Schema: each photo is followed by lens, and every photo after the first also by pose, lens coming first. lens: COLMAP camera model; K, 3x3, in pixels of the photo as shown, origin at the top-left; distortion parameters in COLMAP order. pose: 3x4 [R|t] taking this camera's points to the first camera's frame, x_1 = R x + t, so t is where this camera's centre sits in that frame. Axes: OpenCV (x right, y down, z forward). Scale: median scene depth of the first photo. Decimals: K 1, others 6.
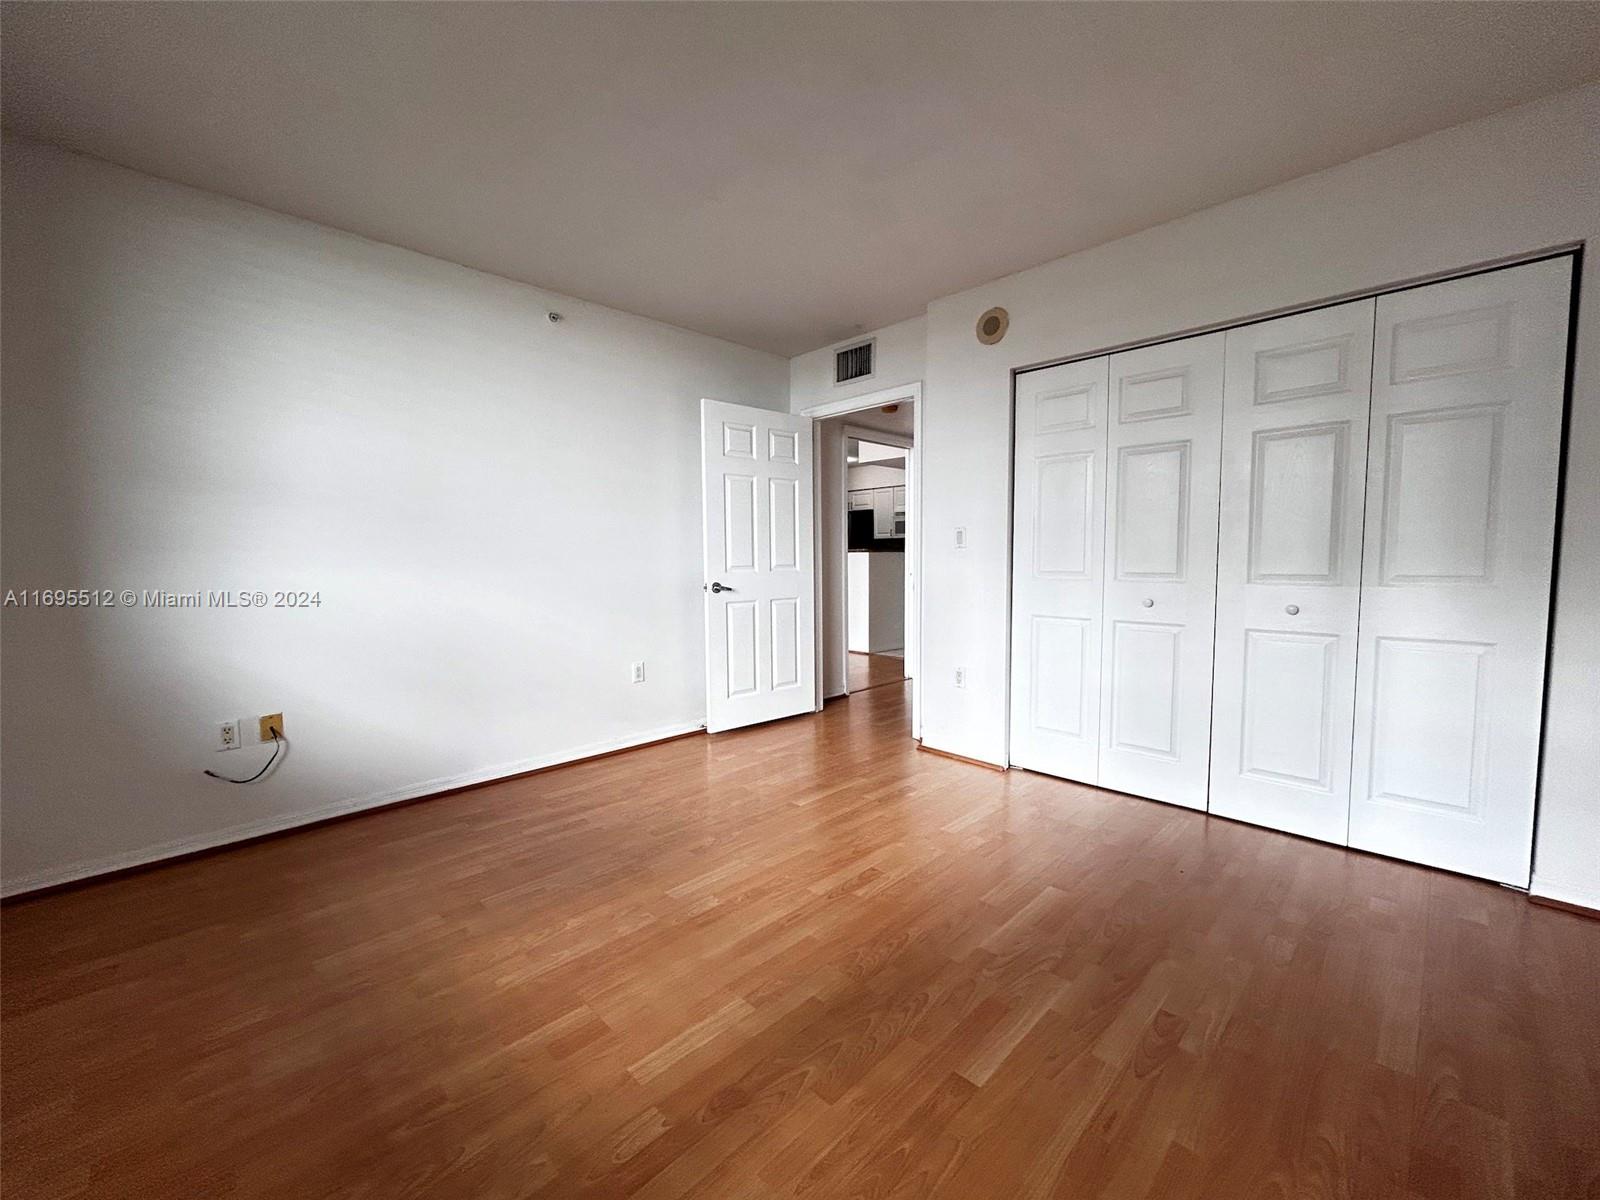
lens RADIAL K [[648.3, 0, 800.0], [0, 648.3, 600.0], [0, 0, 1]] dist [-0.001301, 0.000072]
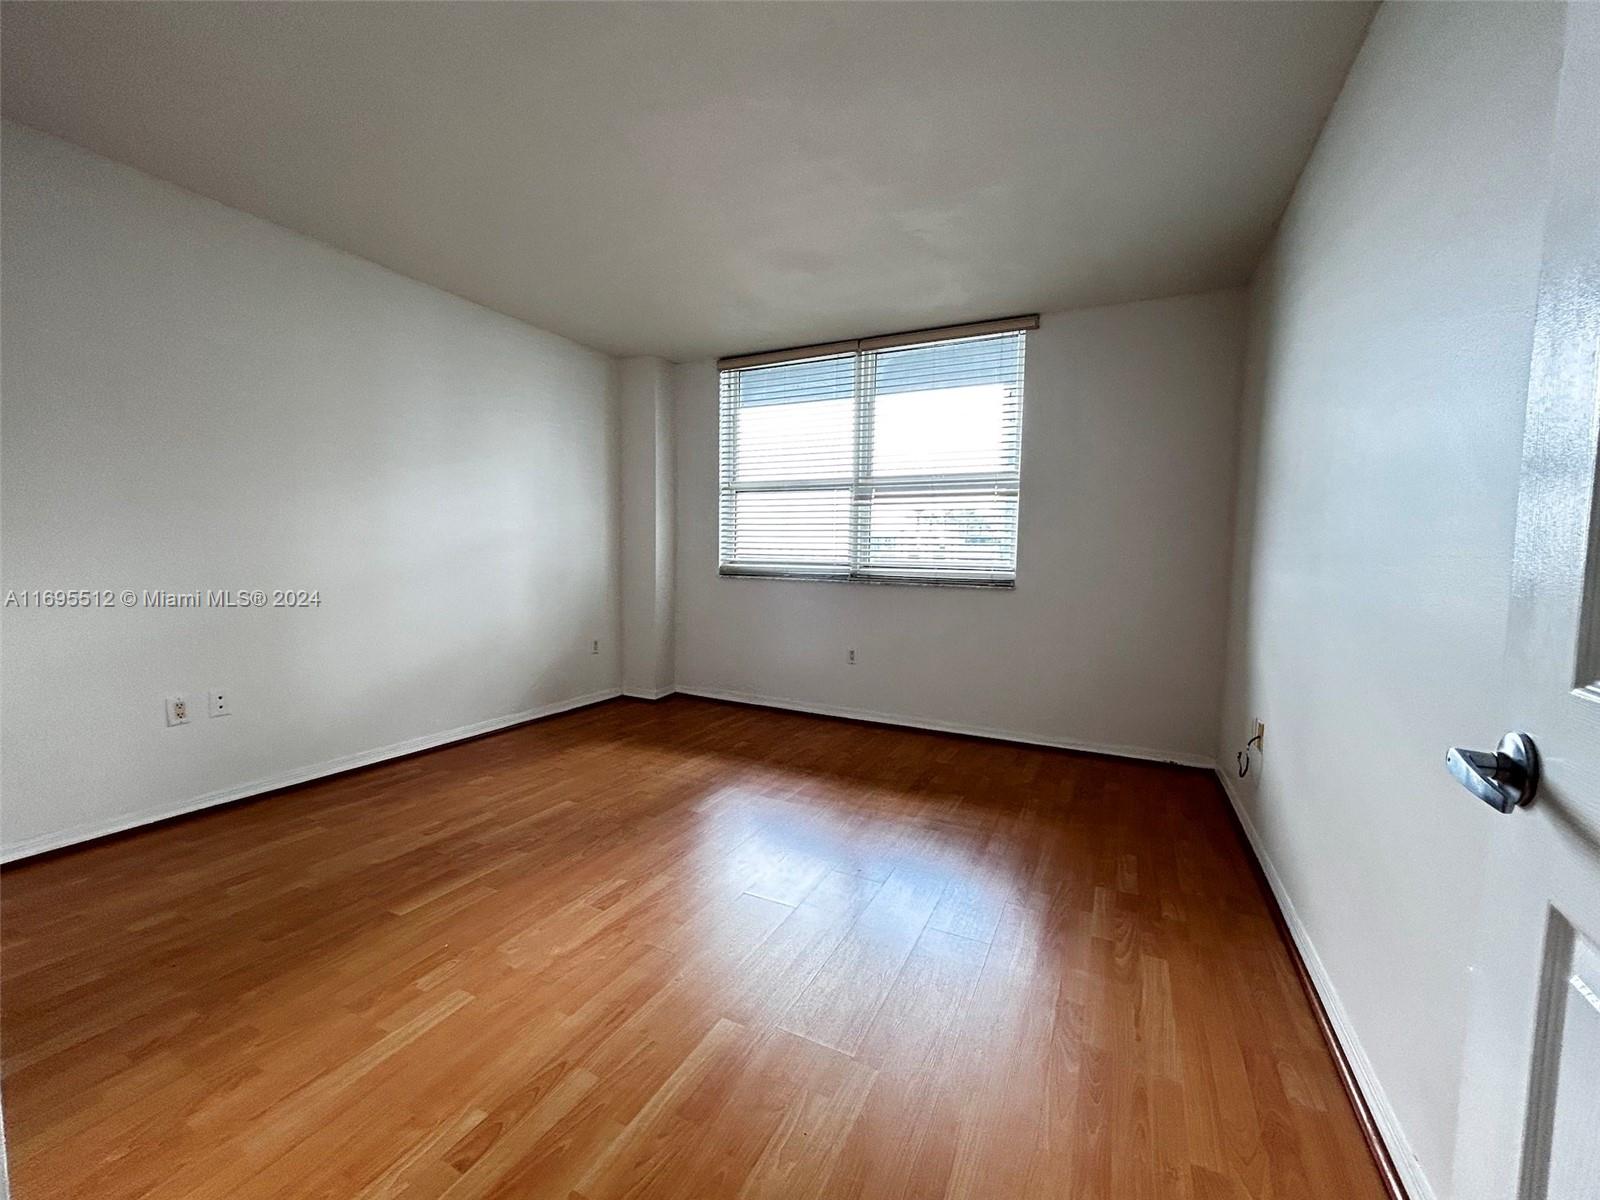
lens RADIAL K [[648.3, 0, 800.0], [0, 648.3, 600.0], [0, 0, 1]] dist [-0.001301, 0.000072]
pose [[-0.948433, 0.020051, -0.316342, 0.133406], [-0.028027, 0.988784, 0.146700, -0.137879], [0.315735, 0.148001, -0.937234, 1.917459]]
